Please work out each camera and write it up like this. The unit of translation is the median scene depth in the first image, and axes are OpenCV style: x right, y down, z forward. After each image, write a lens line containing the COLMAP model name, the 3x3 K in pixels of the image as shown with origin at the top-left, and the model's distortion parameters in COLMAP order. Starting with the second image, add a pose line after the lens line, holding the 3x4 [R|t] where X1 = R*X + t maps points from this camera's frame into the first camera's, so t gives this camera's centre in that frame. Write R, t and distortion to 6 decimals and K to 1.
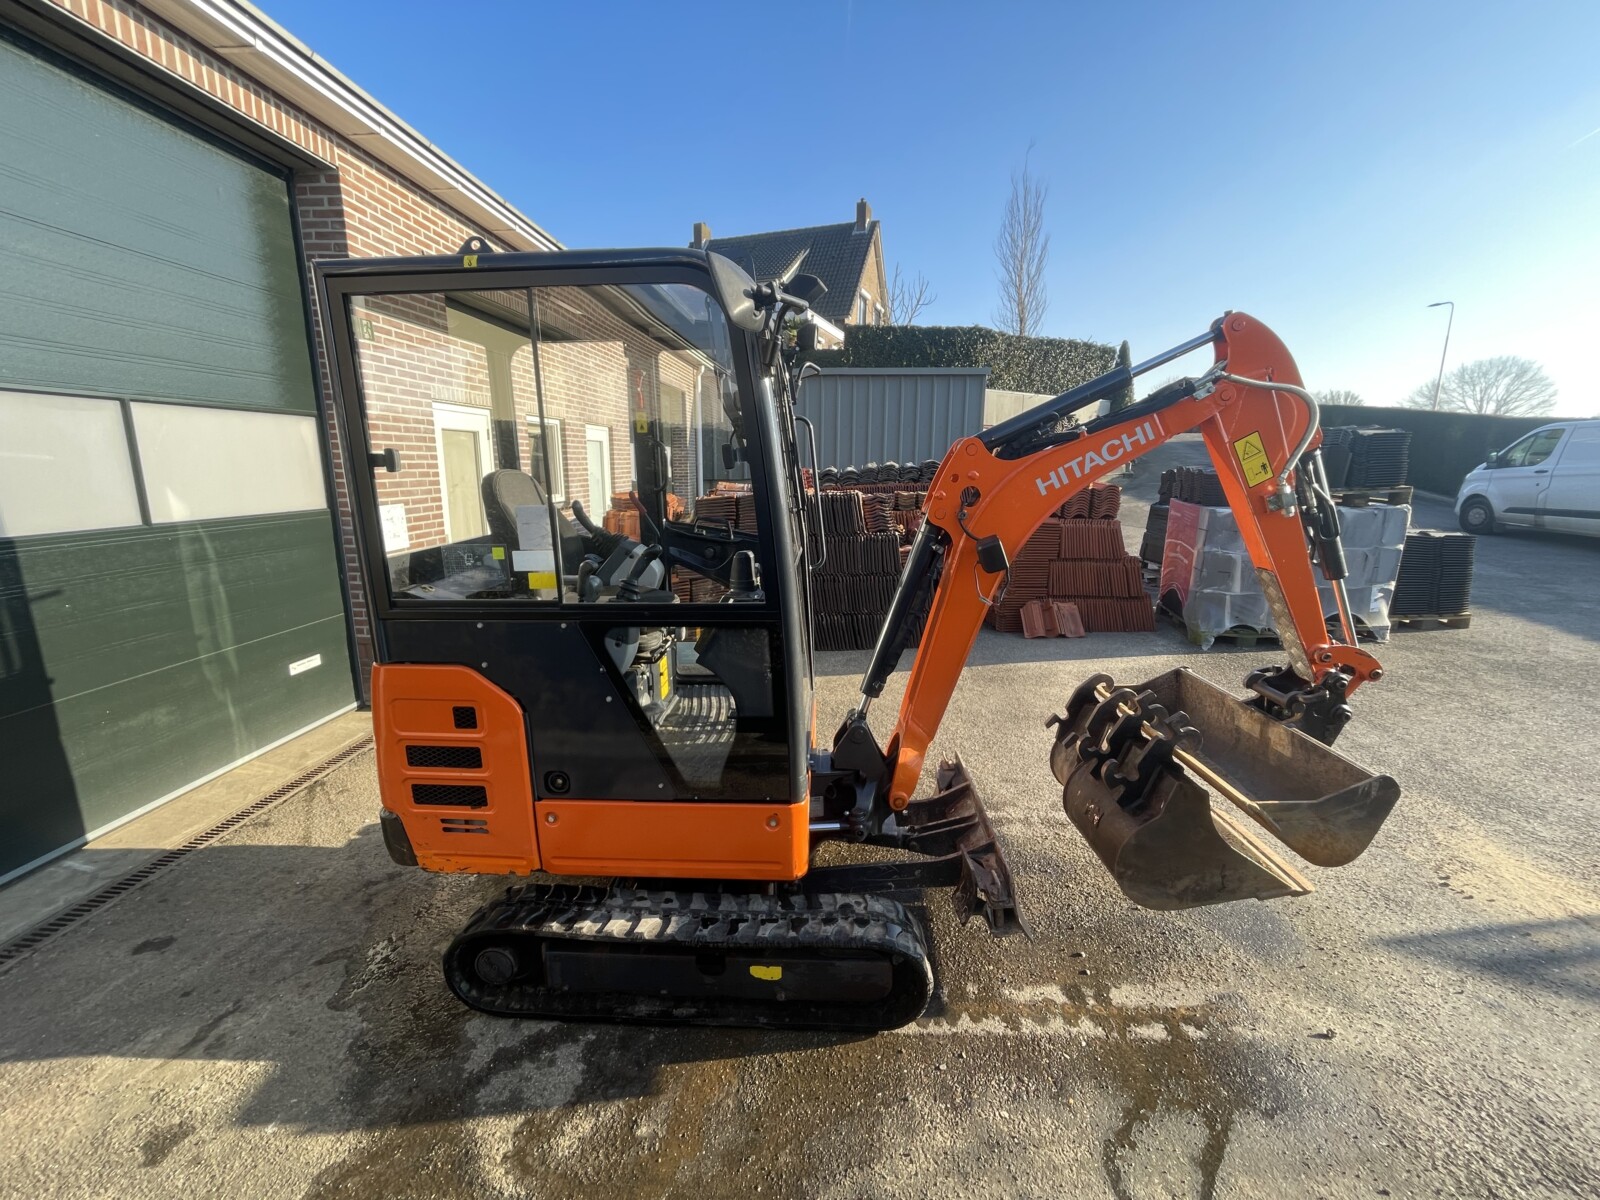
lens RADIAL K [[653.0, 0, 804.6], [0, 653.0, 597.8], [0, 0, 1]] dist [-0.004959, 0.000120]
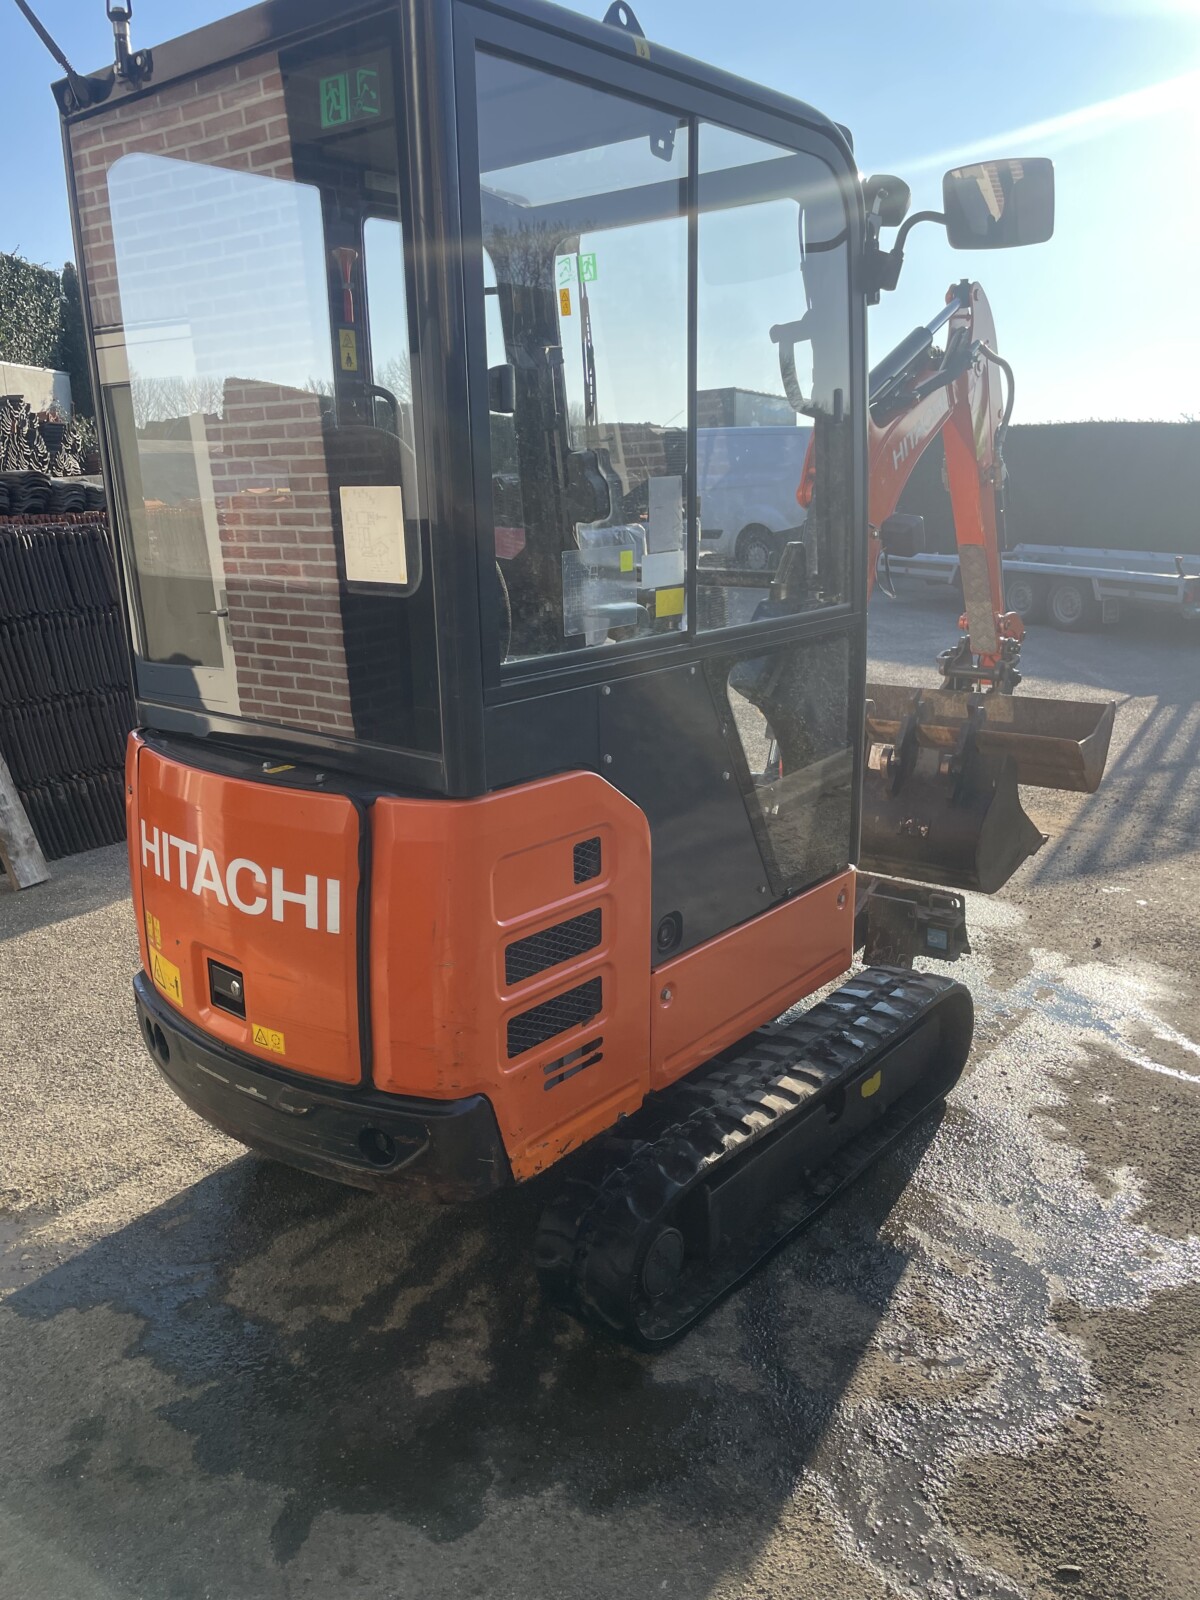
lens RADIAL K [[1233.9, 0, 596.8], [0, 1233.9, 799.4], [0, 0, 1]] dist [0.071583, -0.082706]
pose [[0.600005, -0.209795, 0.771998, -1.299721], [0.186207, 0.975121, 0.120274, 0.002678], [-0.778024, 0.071587, 0.624143, 0.302273]]
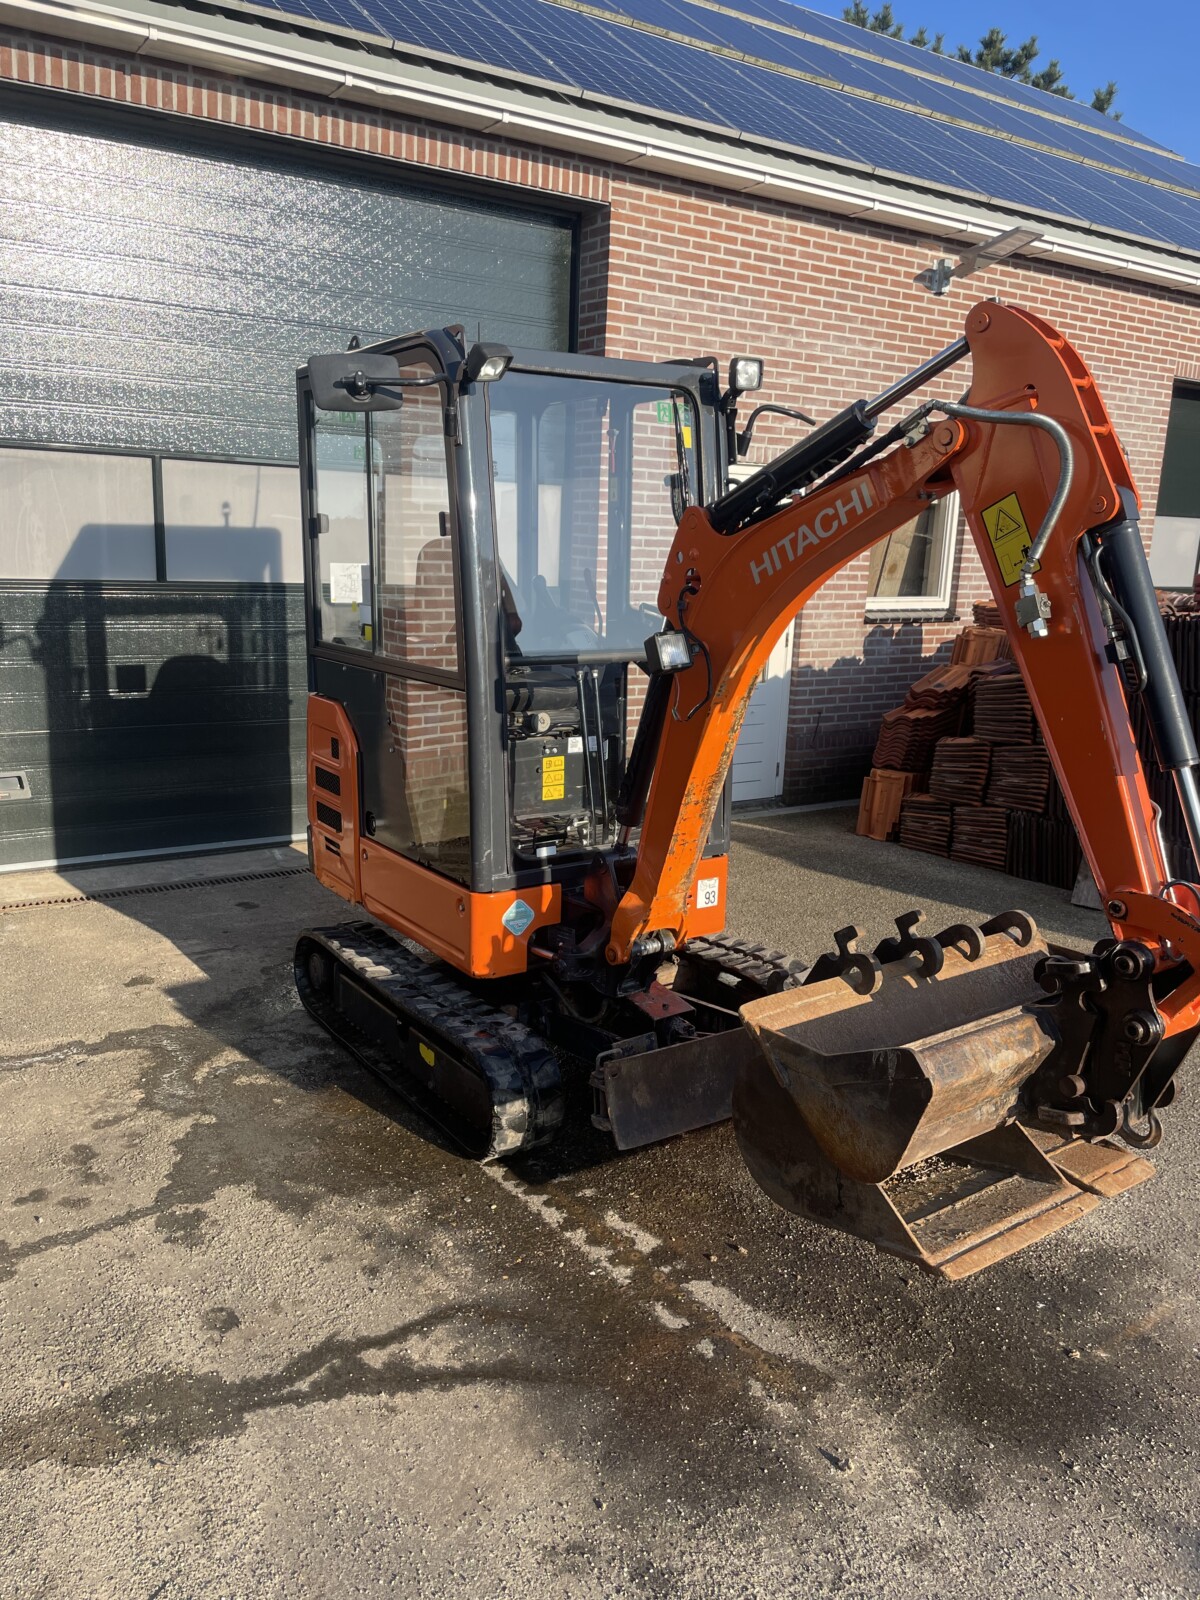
lens RADIAL K [[1233.9, 0, 585.2], [0, 1233.9, 797.8], [0, 0, 1]] dist [0.071583, -0.082706]
pose [[0.590864, 0.184386, -0.785418, 1.431951], [-0.195228, 0.977277, 0.082559, 0.002332], [0.782794, 0.104554, 0.613435, 0.012151]]
